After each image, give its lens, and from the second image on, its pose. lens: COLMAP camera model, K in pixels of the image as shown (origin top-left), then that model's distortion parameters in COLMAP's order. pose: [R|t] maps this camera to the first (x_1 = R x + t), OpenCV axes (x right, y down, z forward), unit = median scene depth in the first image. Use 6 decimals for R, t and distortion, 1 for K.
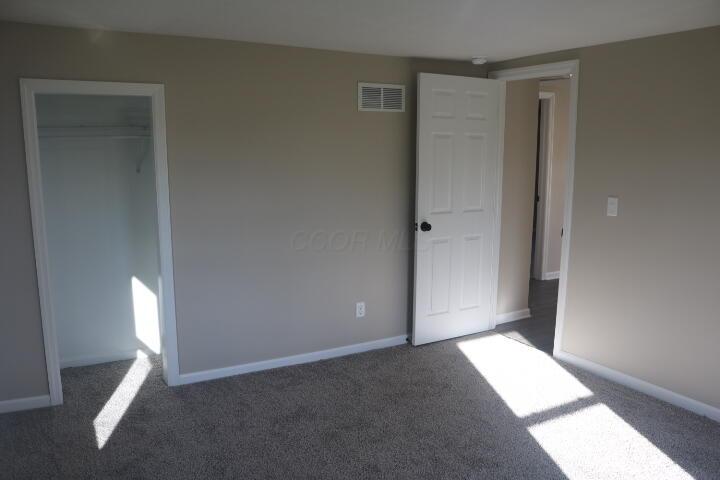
lens RADIAL K [[590.1, 0, 340.7], [0, 590.1, 251.4], [0, 0, 1]] dist [-0.168958, 0.133161]
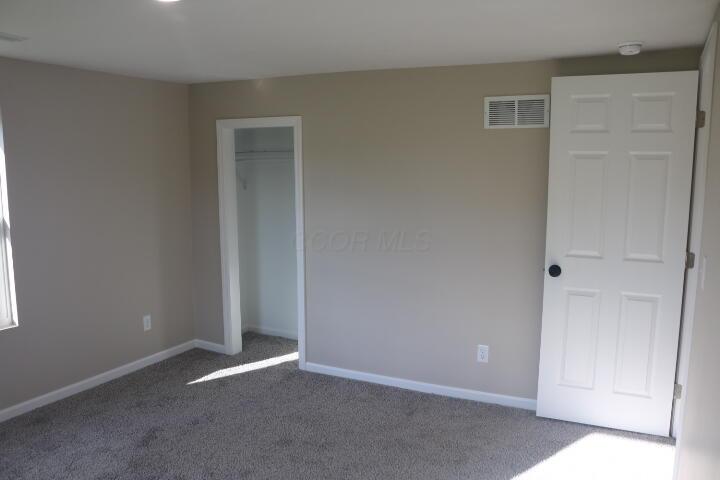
lens RADIAL K [[590.1, 0, 340.7], [0, 590.1, 251.4], [0, 0, 1]] dist [-0.168958, 0.133161]
pose [[0.554409, 0.117510, -0.823906, 0.653087], [-0.140426, 0.988996, 0.046563, -0.067008], [0.820312, 0.089883, 0.564810, 0.338914]]
